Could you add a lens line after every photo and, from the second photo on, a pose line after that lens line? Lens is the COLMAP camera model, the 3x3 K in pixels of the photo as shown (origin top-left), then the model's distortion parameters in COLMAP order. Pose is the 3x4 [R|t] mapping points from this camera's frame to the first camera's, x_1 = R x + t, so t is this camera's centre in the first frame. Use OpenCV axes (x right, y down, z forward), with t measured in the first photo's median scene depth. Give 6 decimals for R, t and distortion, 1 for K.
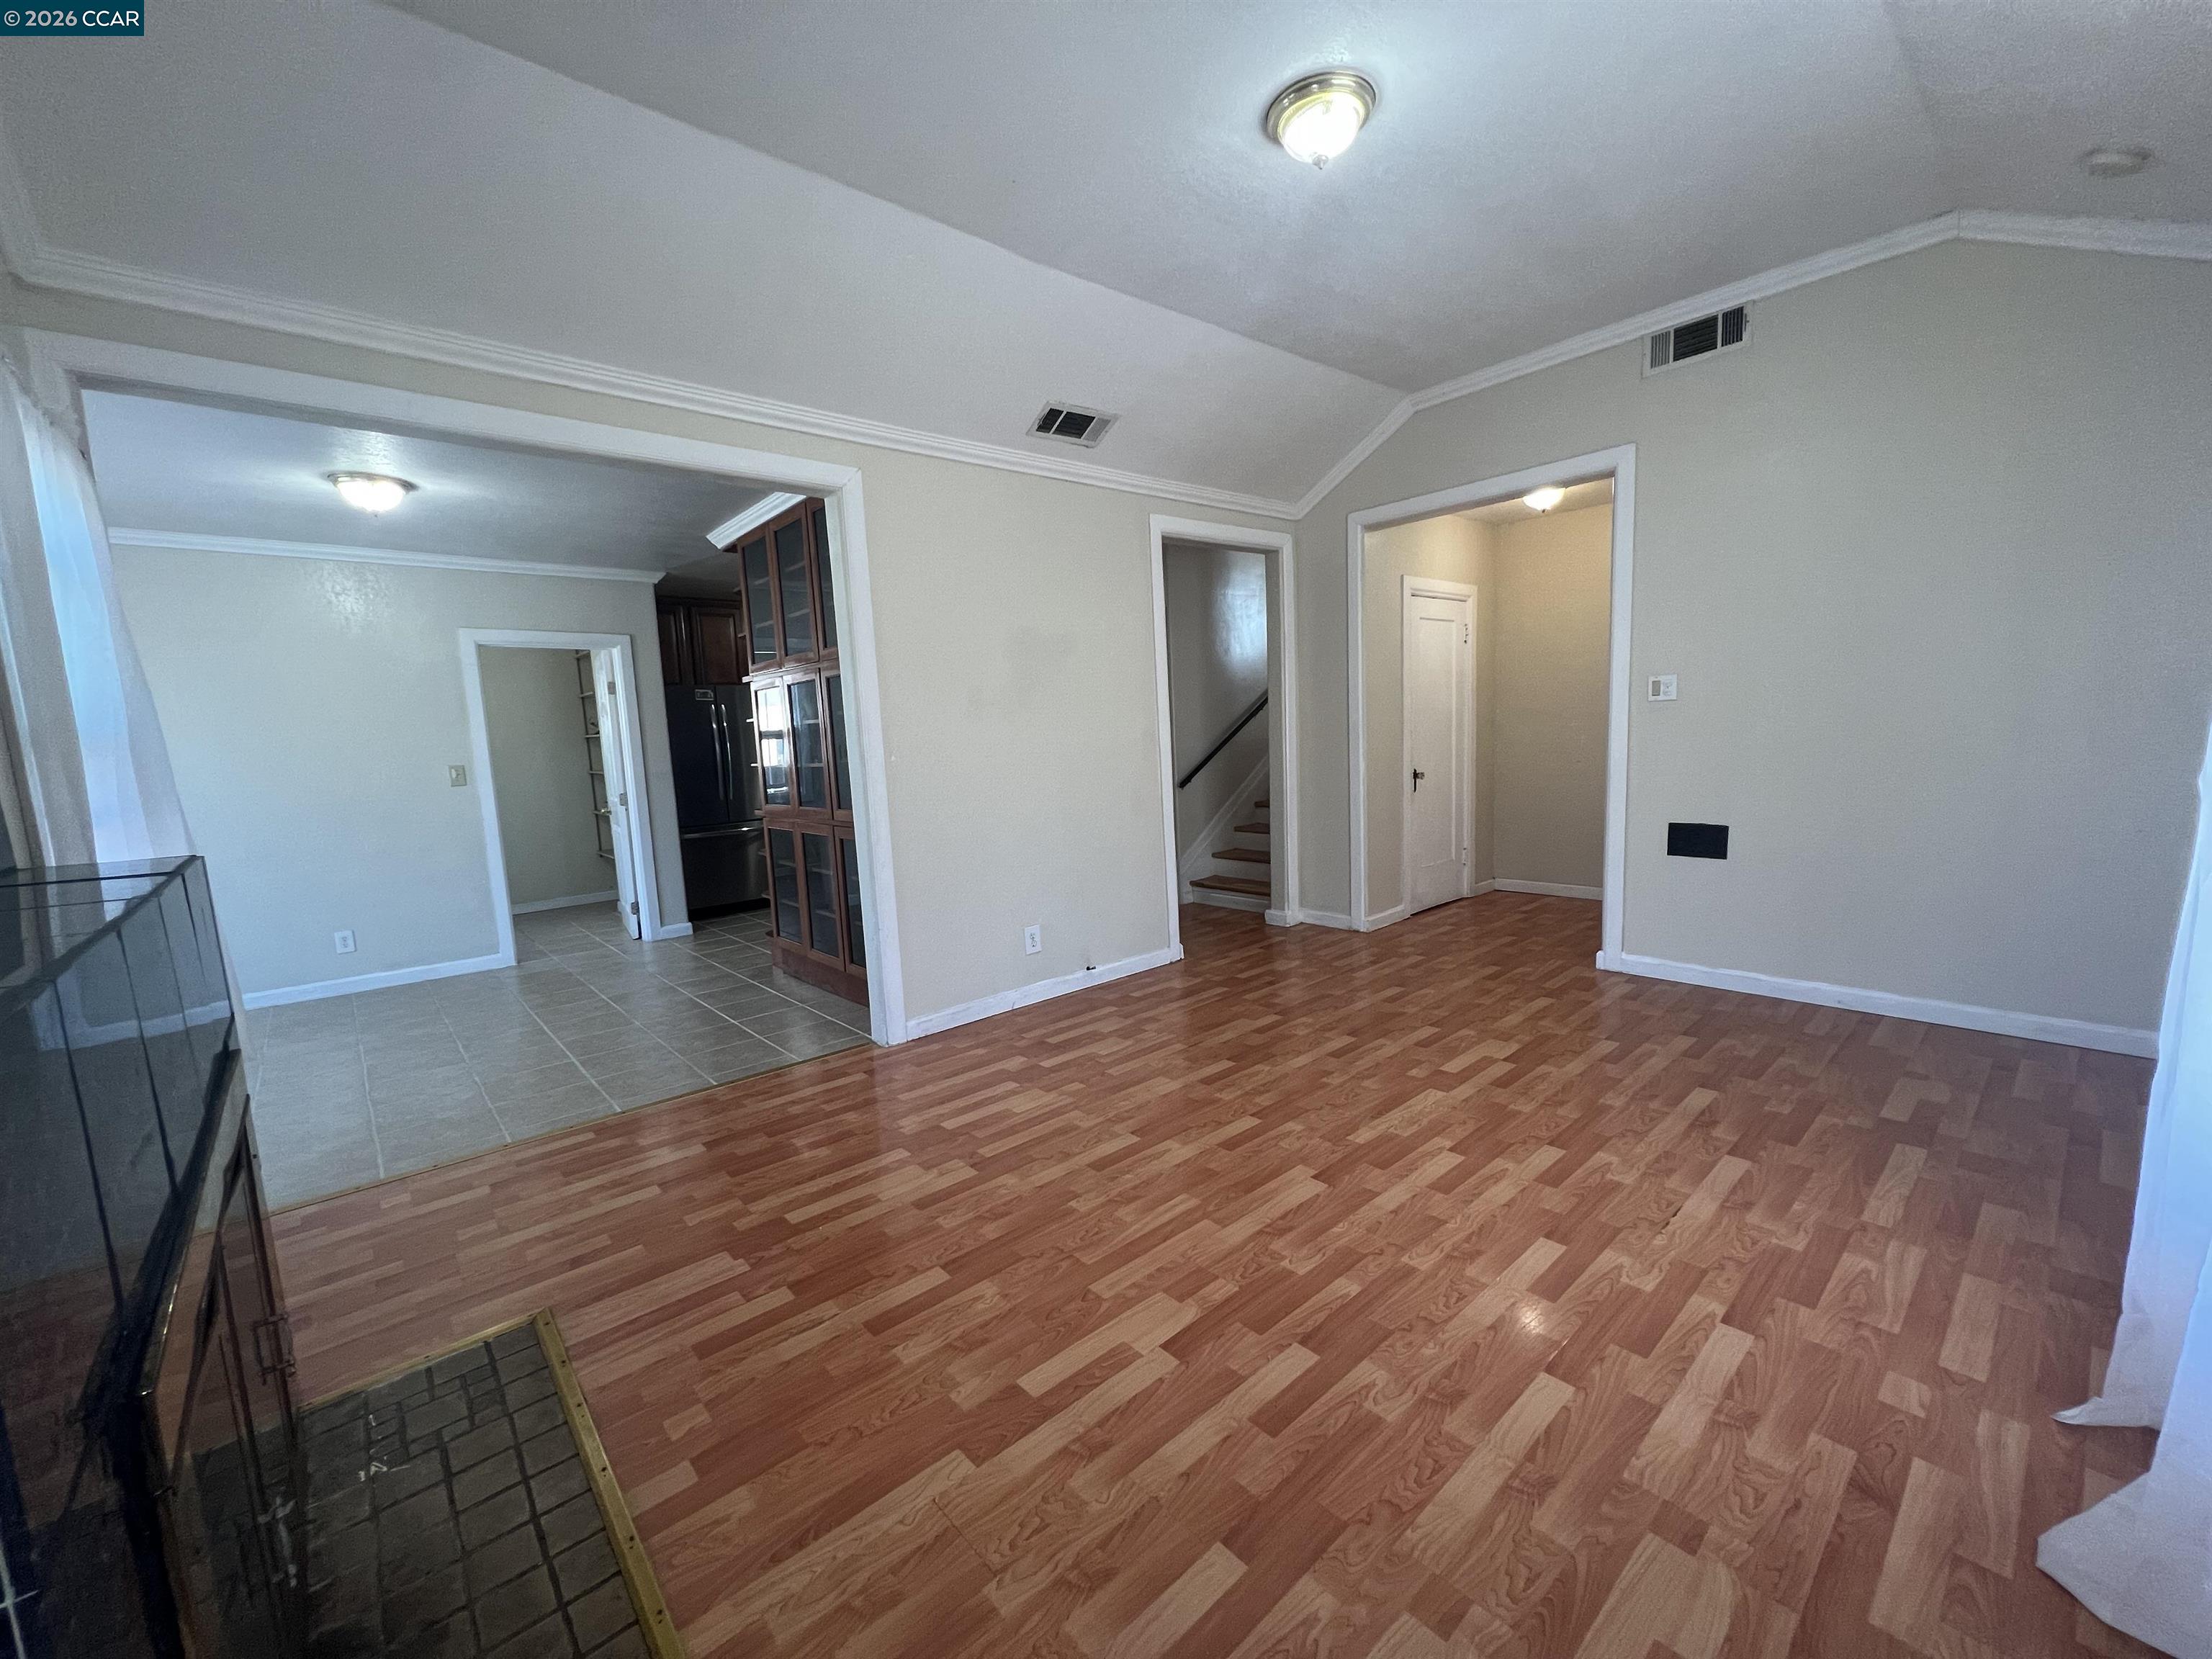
lens RADIAL K [[886.0, 0, 1105.2], [0, 886.0, 834.9], [0, 0, 1]] dist [-0.001694, 0.001089]
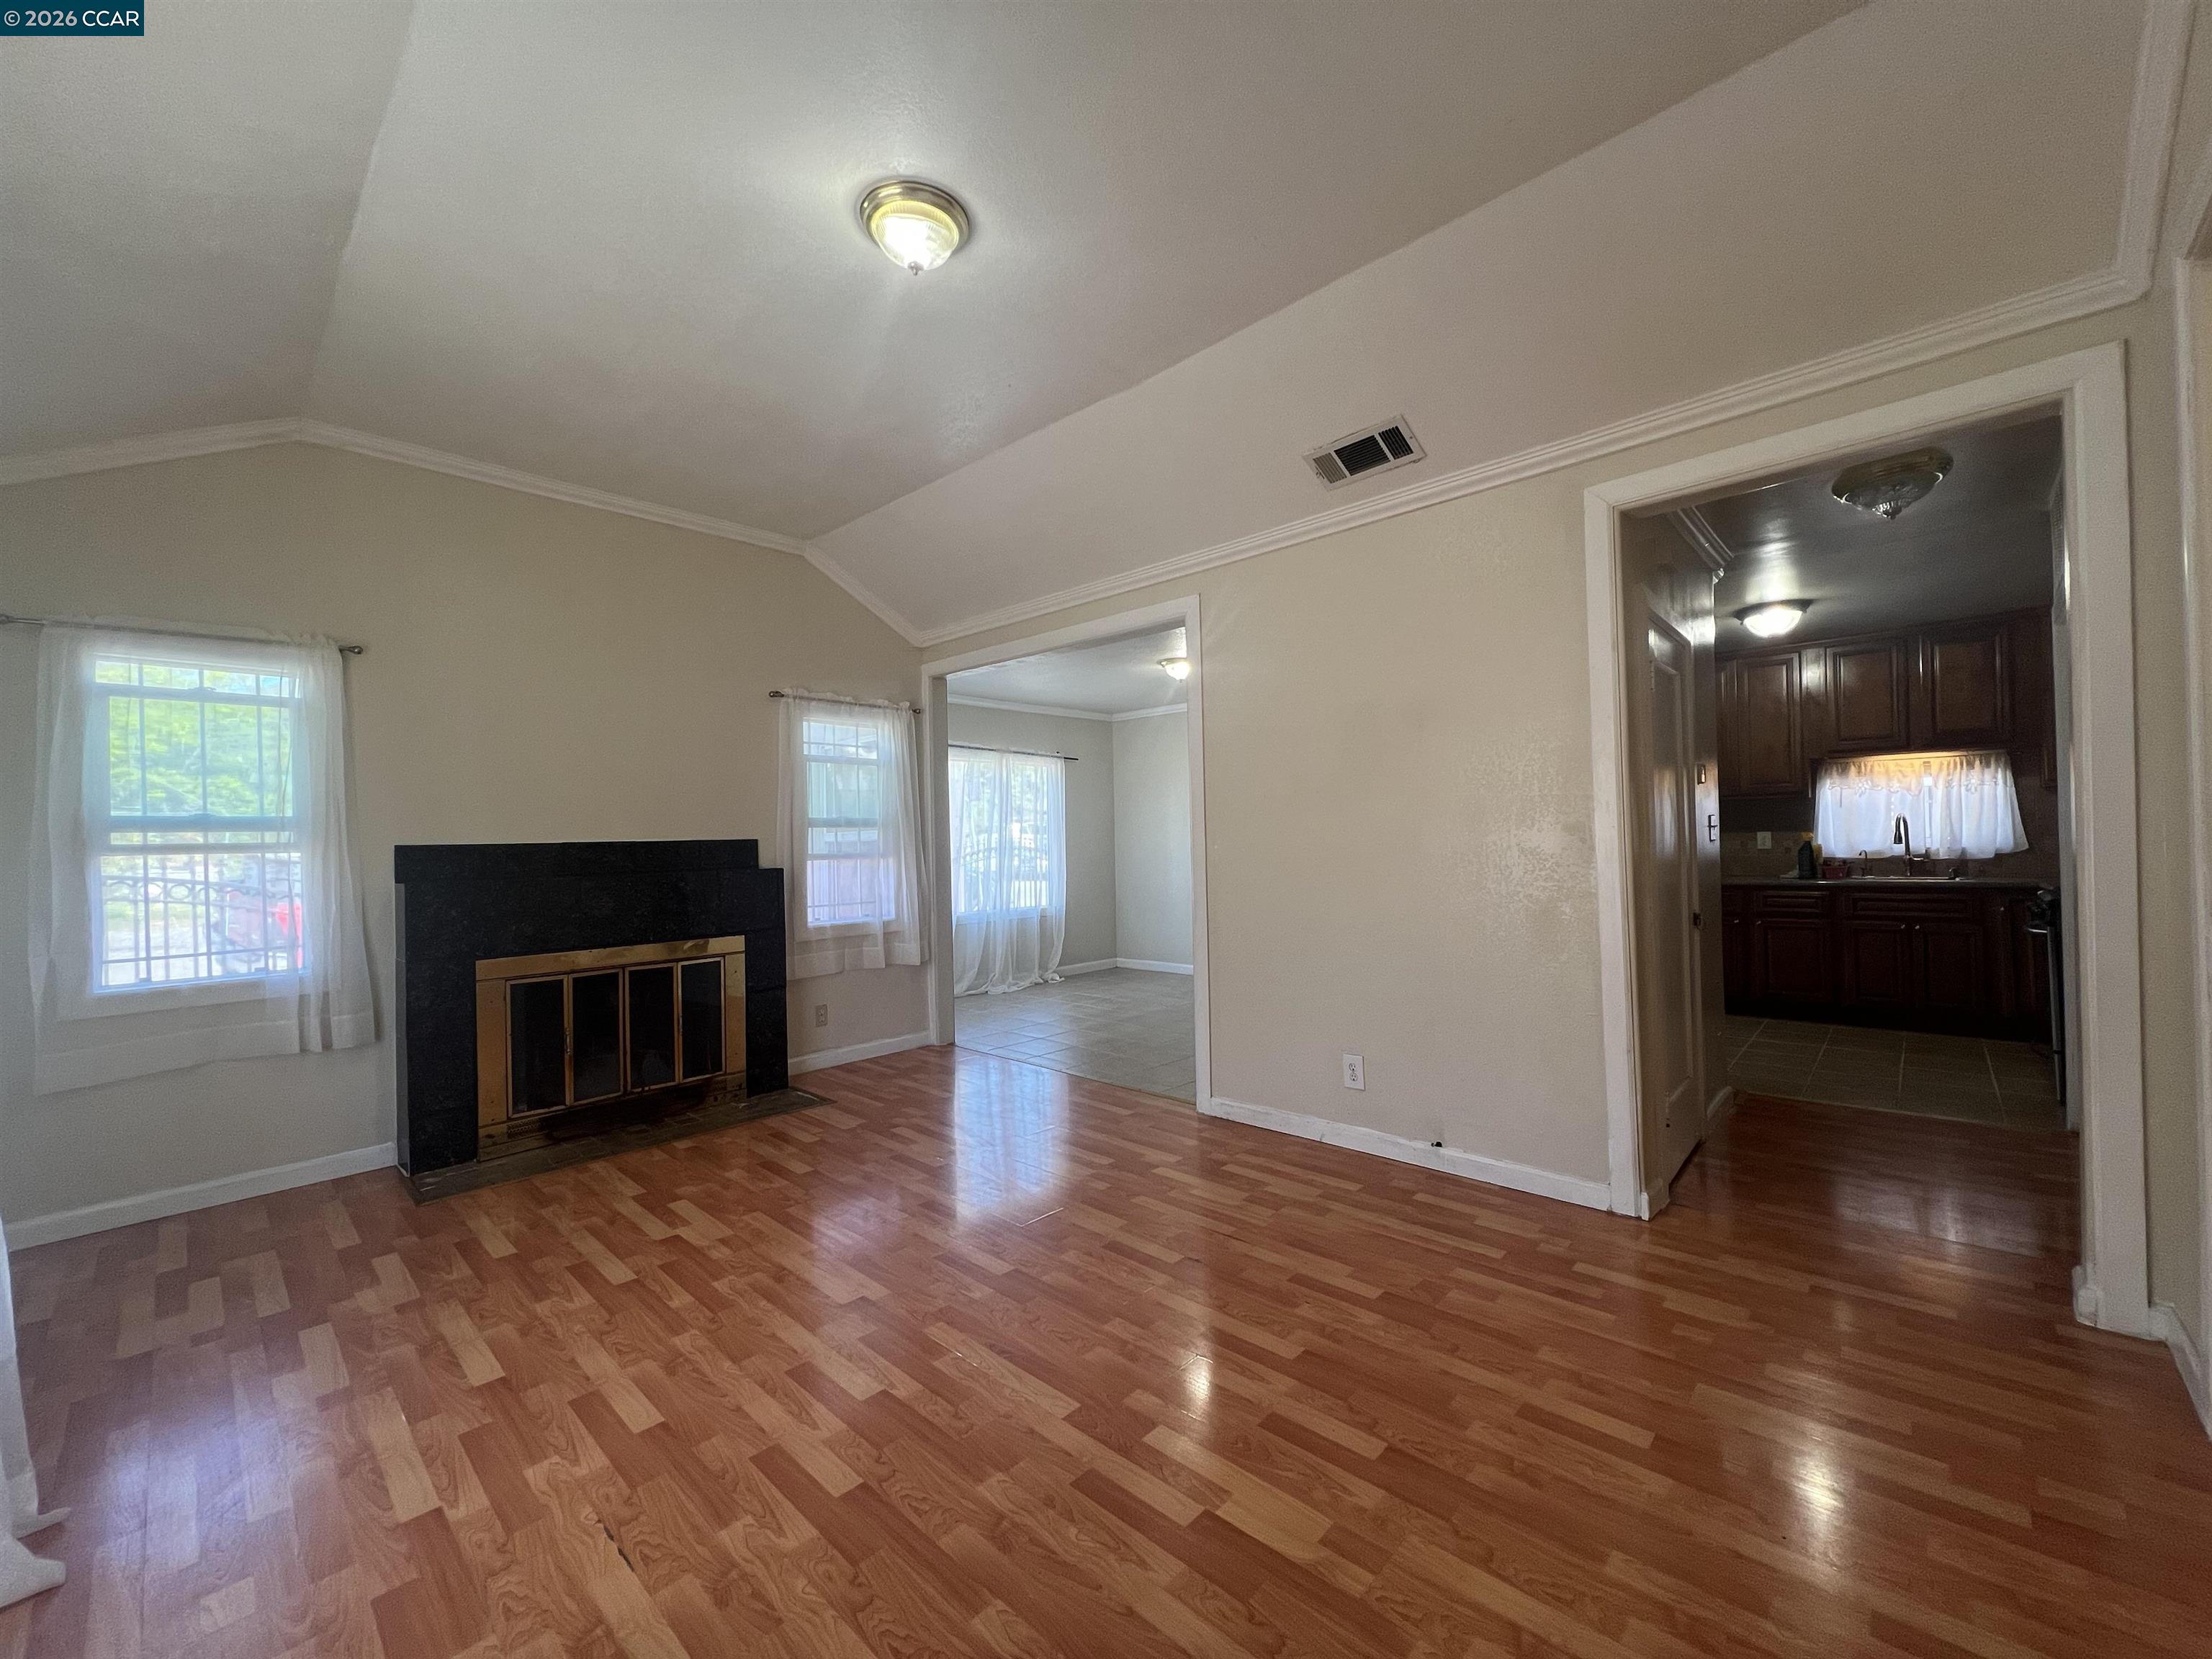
lens RADIAL K [[886.0, 0, 1102.8], [0, 886.0, 834.9], [0, 0, 1]] dist [-0.001694, 0.001089]
pose [[0.090712, 0.036761, -0.995198, 0.963888], [-0.102638, 0.994342, 0.027374, -0.136841], [0.990574, 0.099663, 0.093972, 0.894439]]
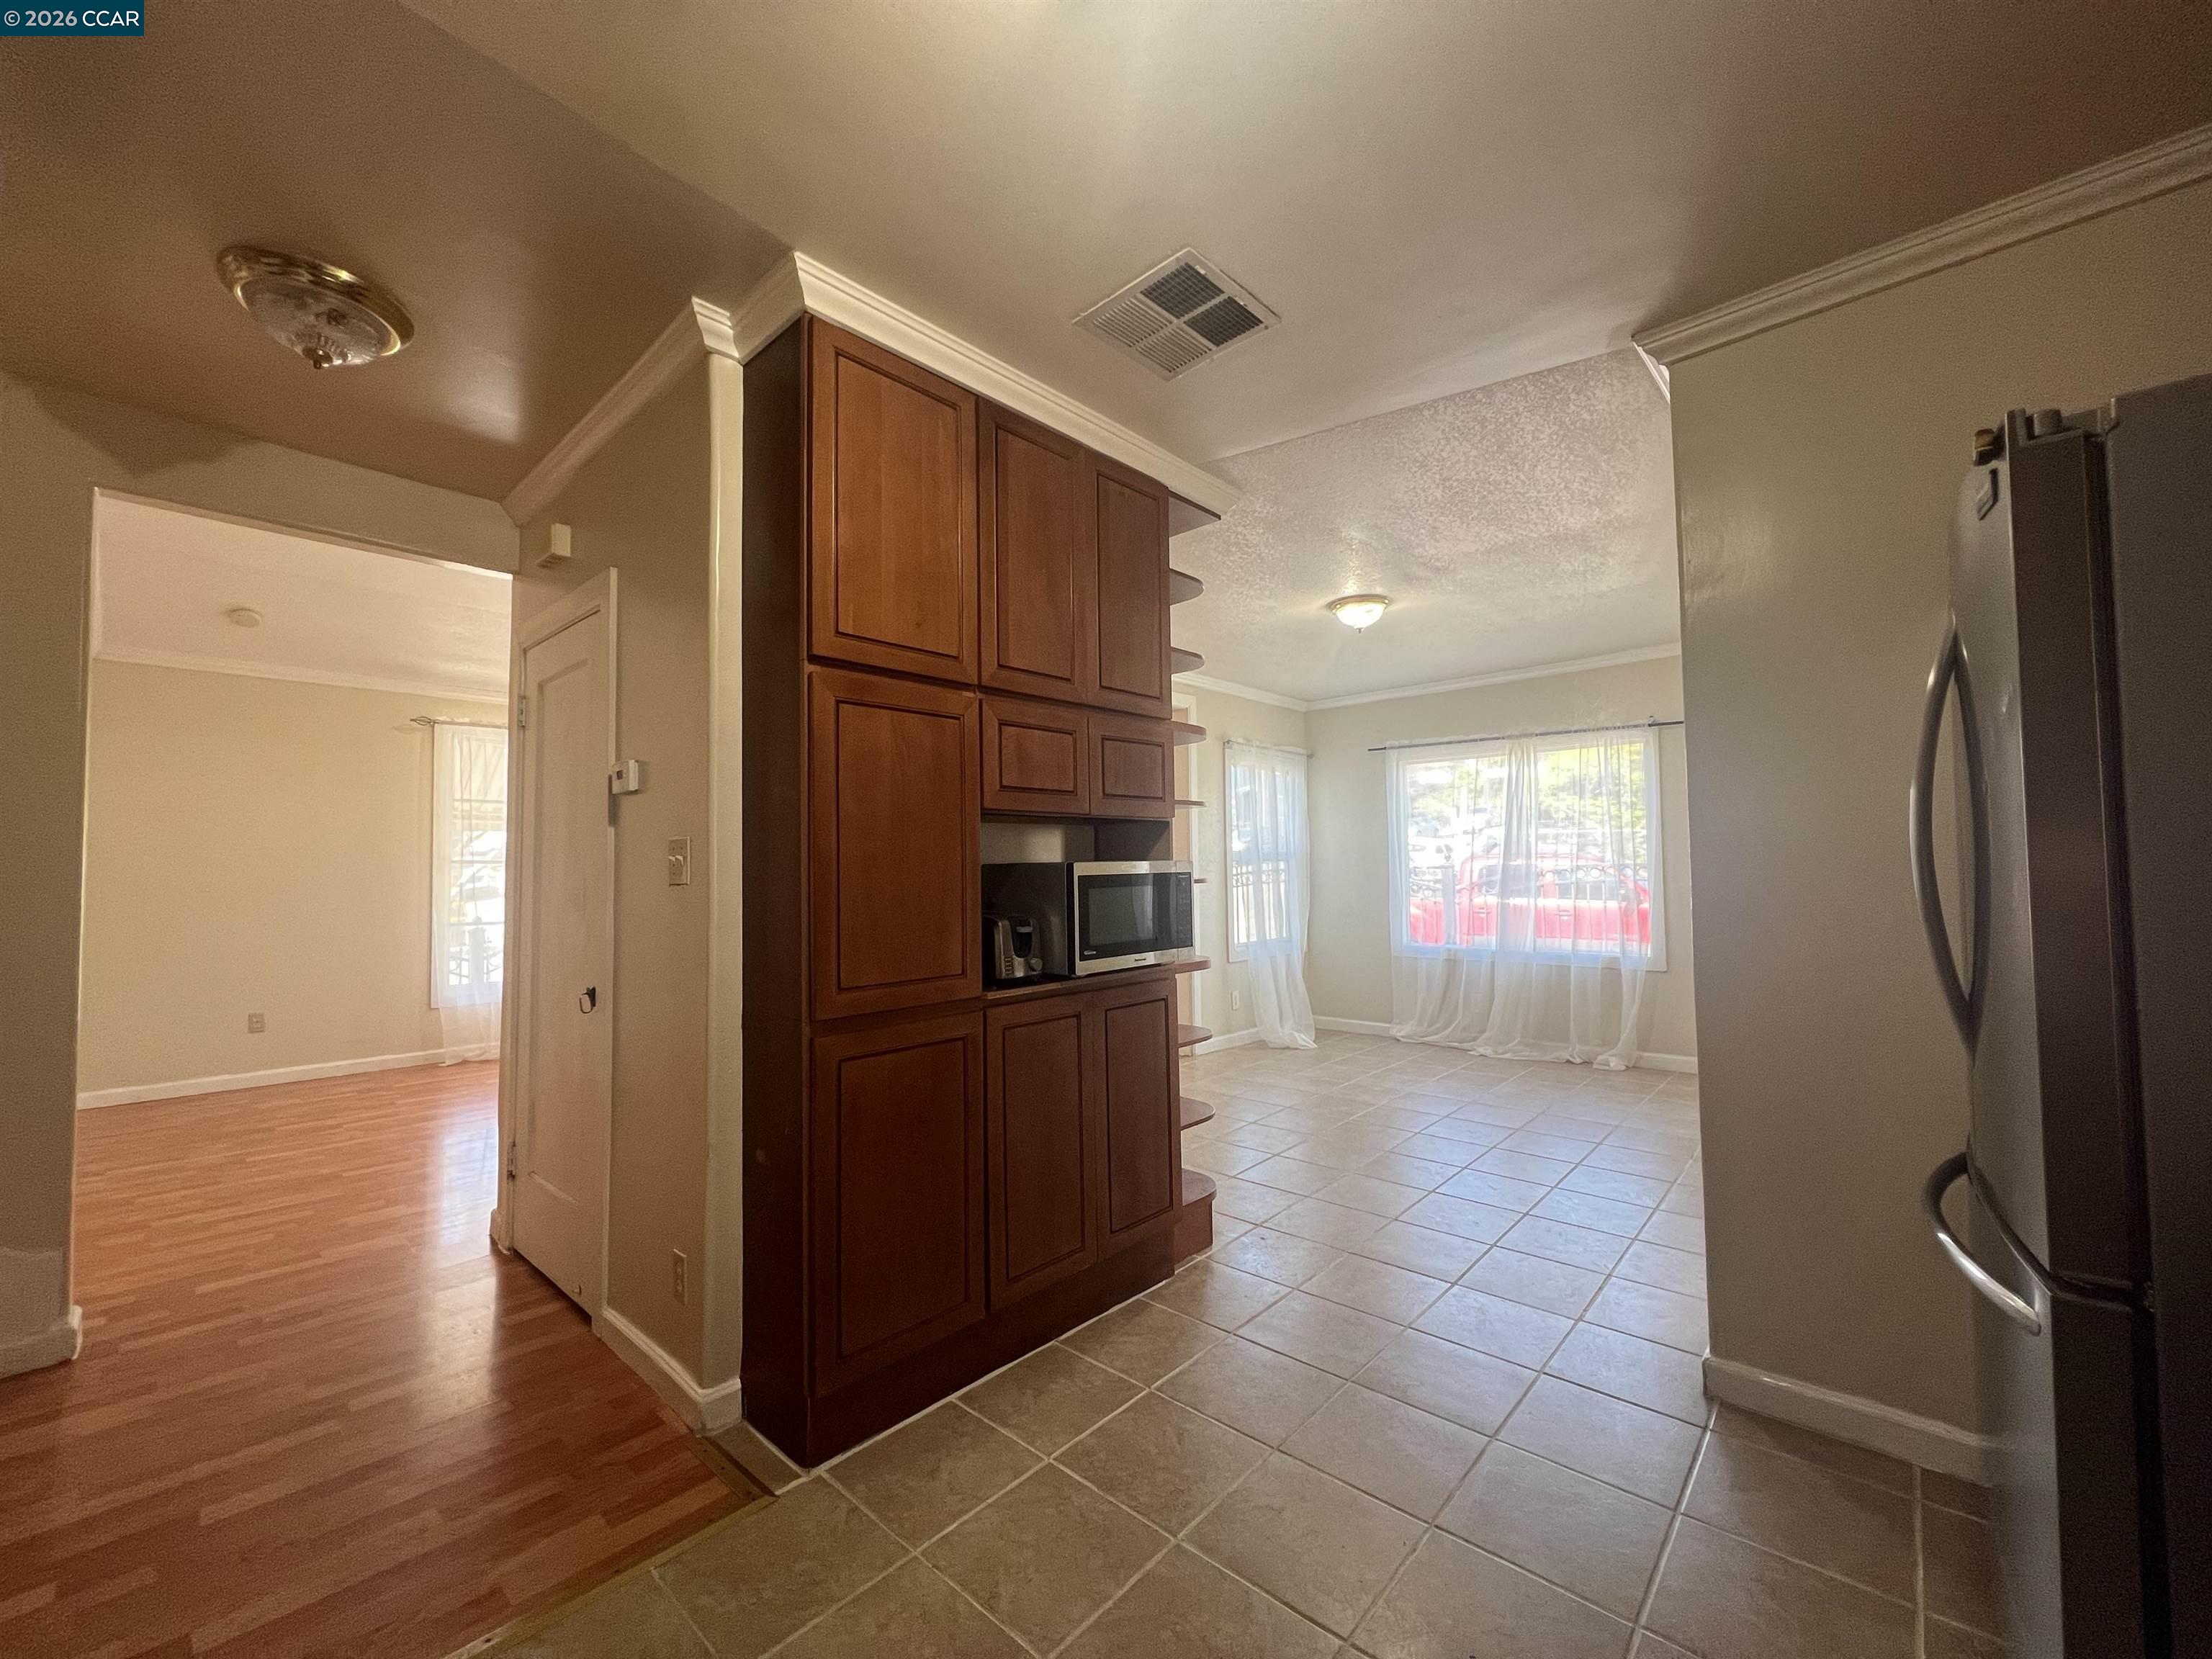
lens RADIAL K [[886.0, 0, 1105.0], [0, 886.0, 836.3], [0, 0, 1]] dist [-0.001694, 0.001089]
pose [[-0.992495, 0.057608, -0.107866, -0.445147], [0.048835, 0.995412, 0.082278, -0.259290], [0.112111, 0.076393, -0.990755, 2.562820]]
